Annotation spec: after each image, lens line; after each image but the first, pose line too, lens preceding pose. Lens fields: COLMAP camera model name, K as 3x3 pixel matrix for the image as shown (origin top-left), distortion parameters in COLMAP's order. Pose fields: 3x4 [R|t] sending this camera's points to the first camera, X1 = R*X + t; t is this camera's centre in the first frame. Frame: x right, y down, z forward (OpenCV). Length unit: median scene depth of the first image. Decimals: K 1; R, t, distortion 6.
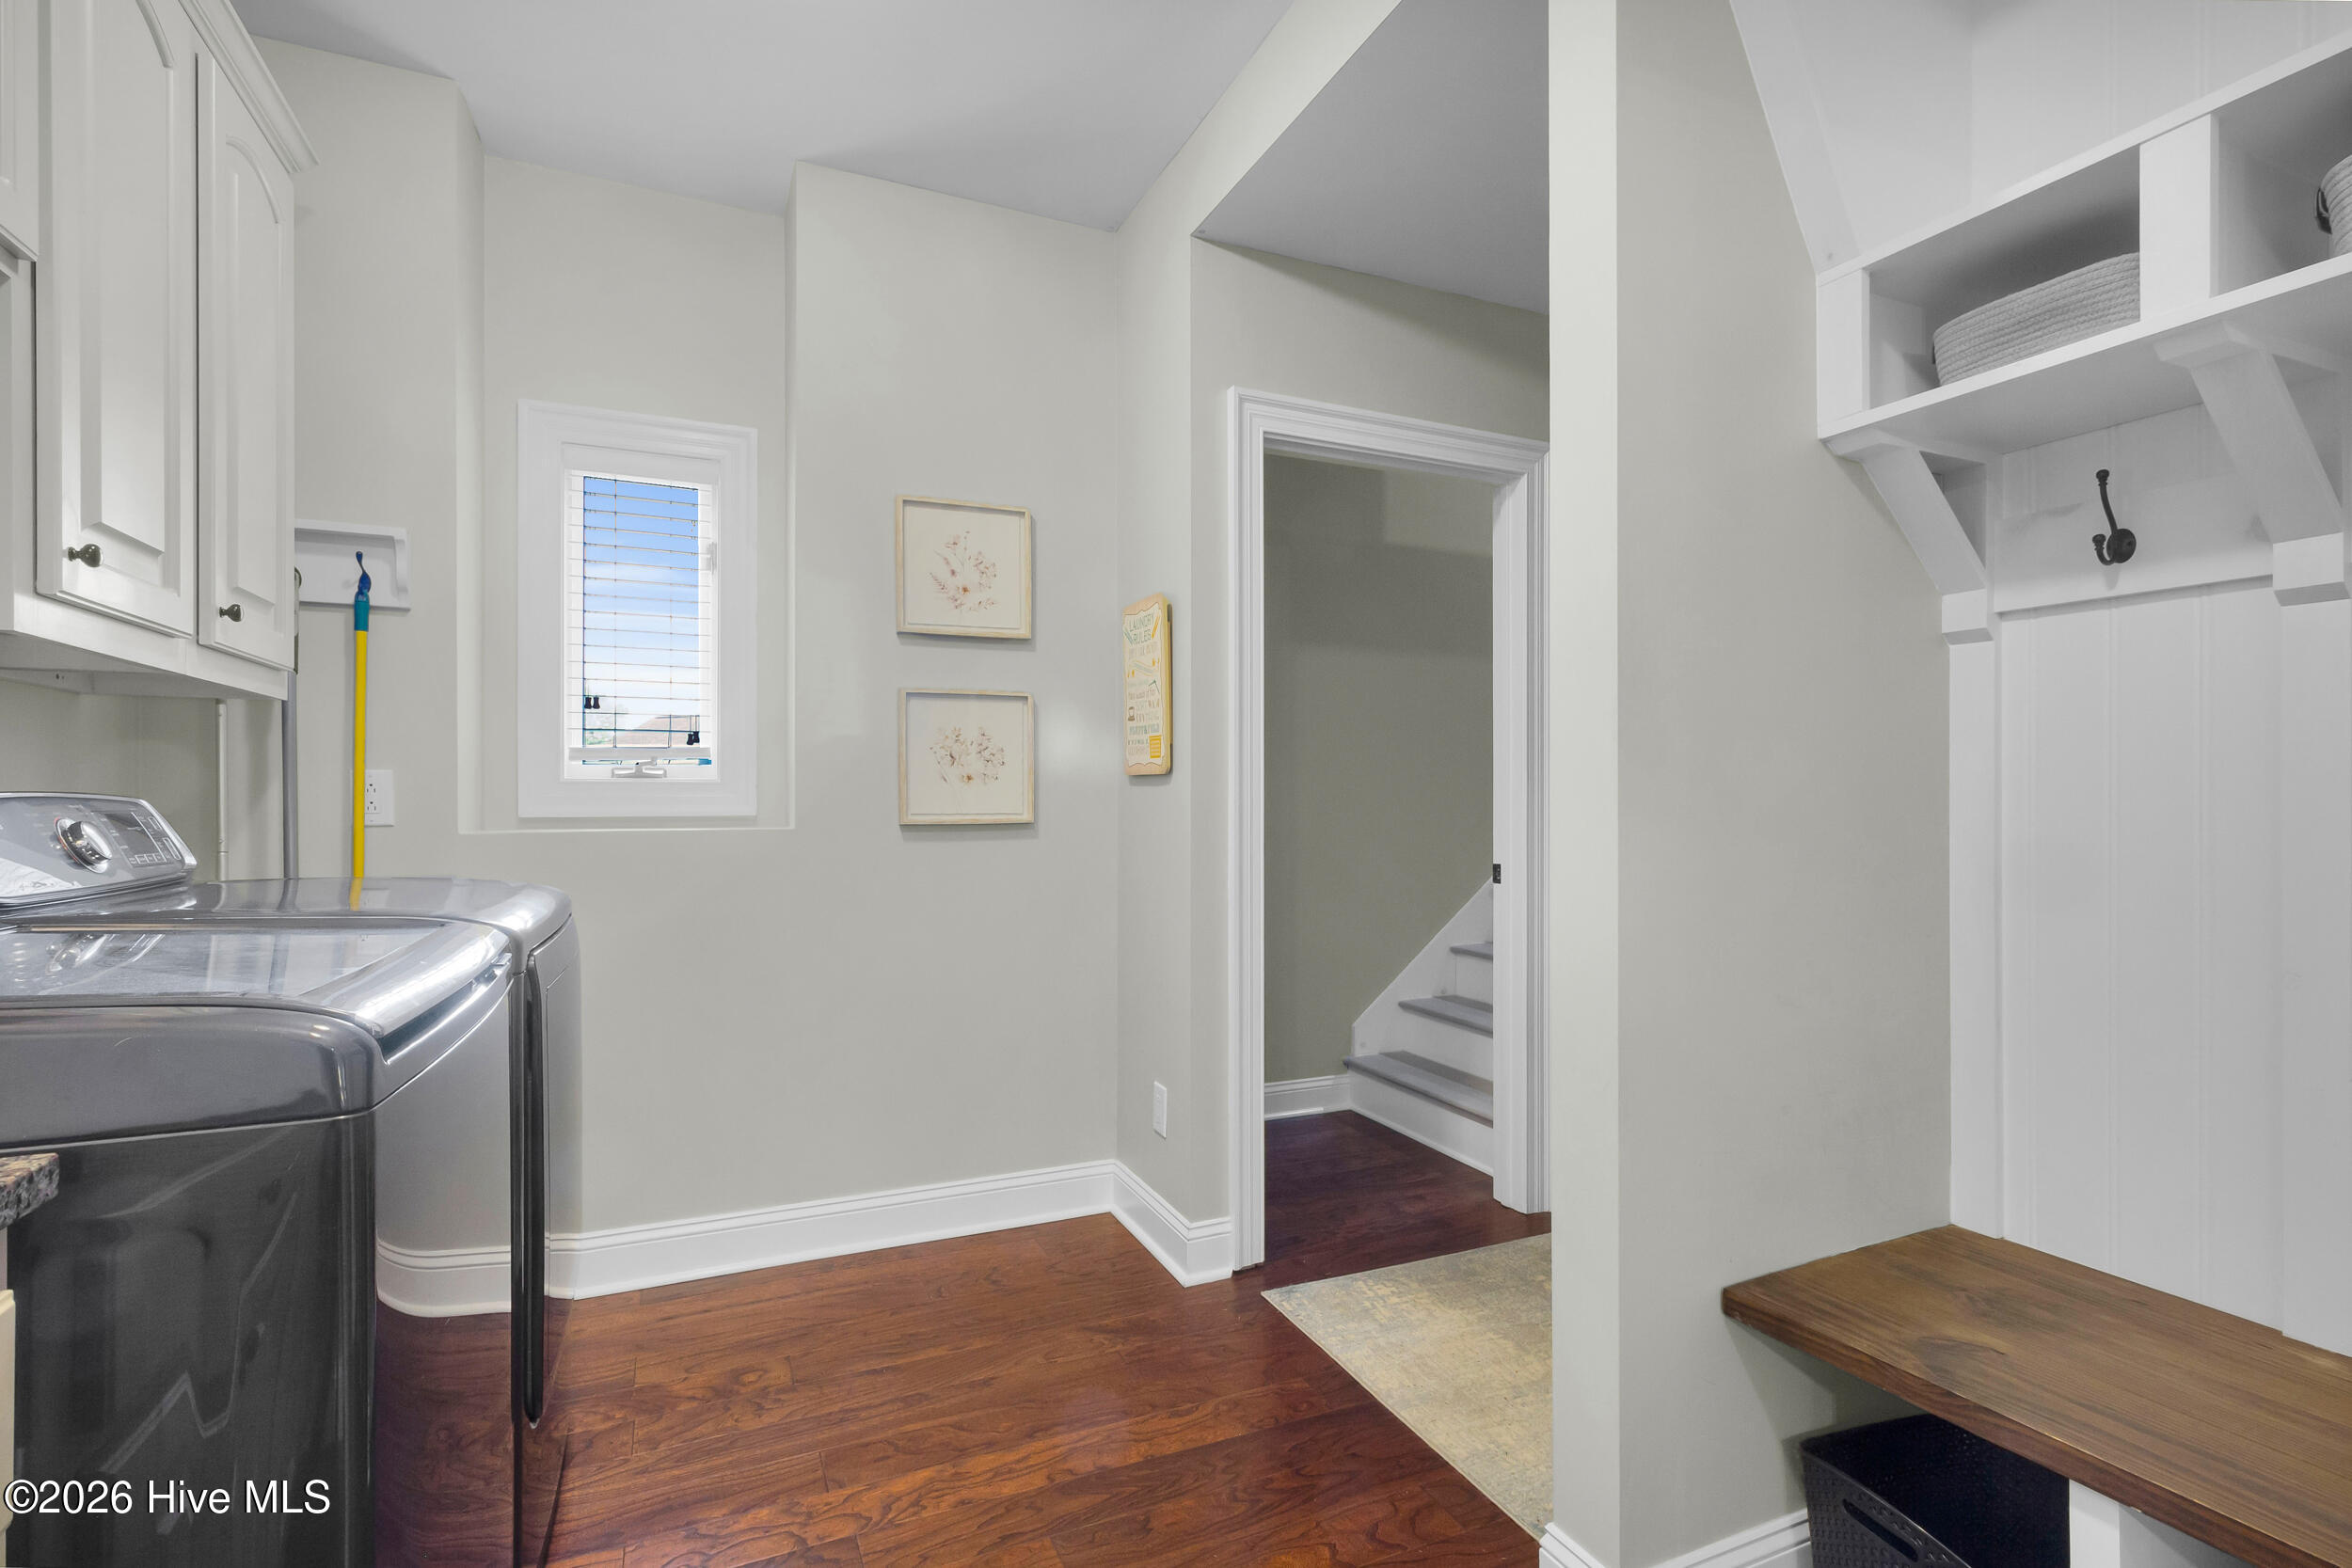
lens RADIAL K [[1106.0, 0, 1176.4], [0, 1106.0, 799.7], [0, 0, 1]] dist [0.005148, 0.001132]
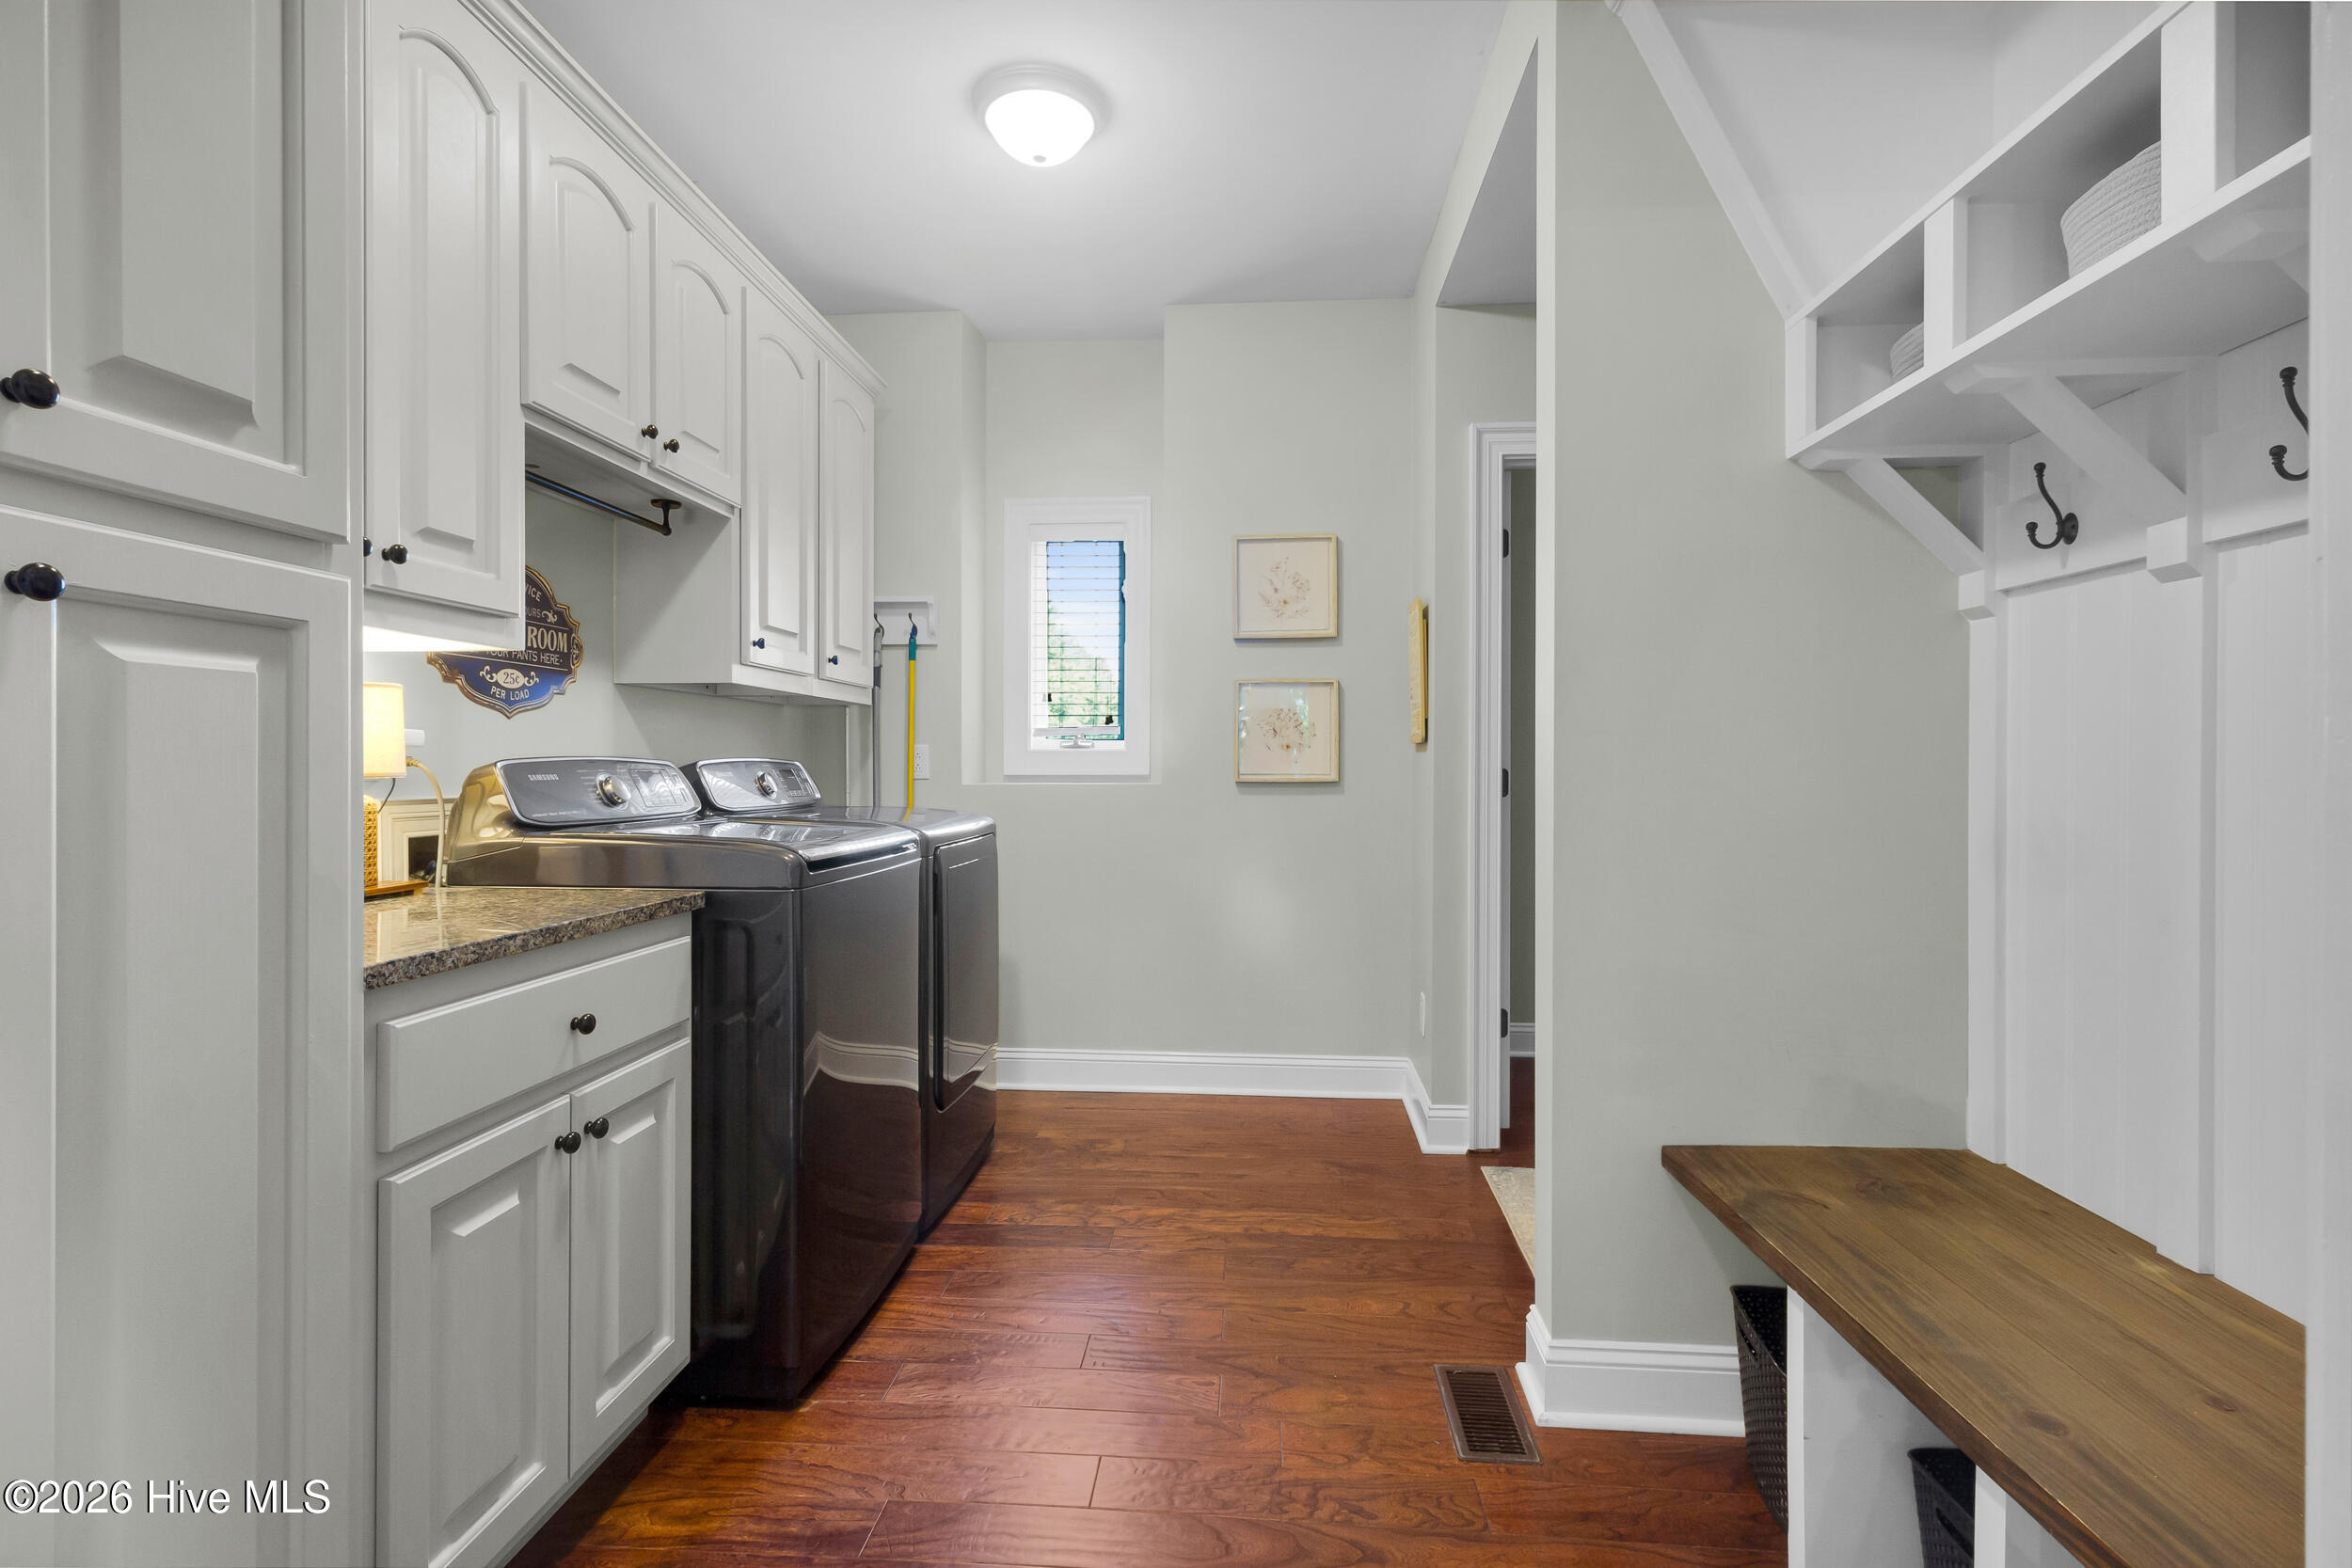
lens RADIAL K [[1106.0, 0, 1181.3], [0, 1106.0, 772.8], [0, 0, 1]] dist [0.005148, 0.001132]
pose [[0.876549, 0.004769, -0.481289, 0.479701], [-0.002012, 0.999978, 0.006245, 0.004448], [0.481309, -0.004505, 0.876540, -0.292861]]
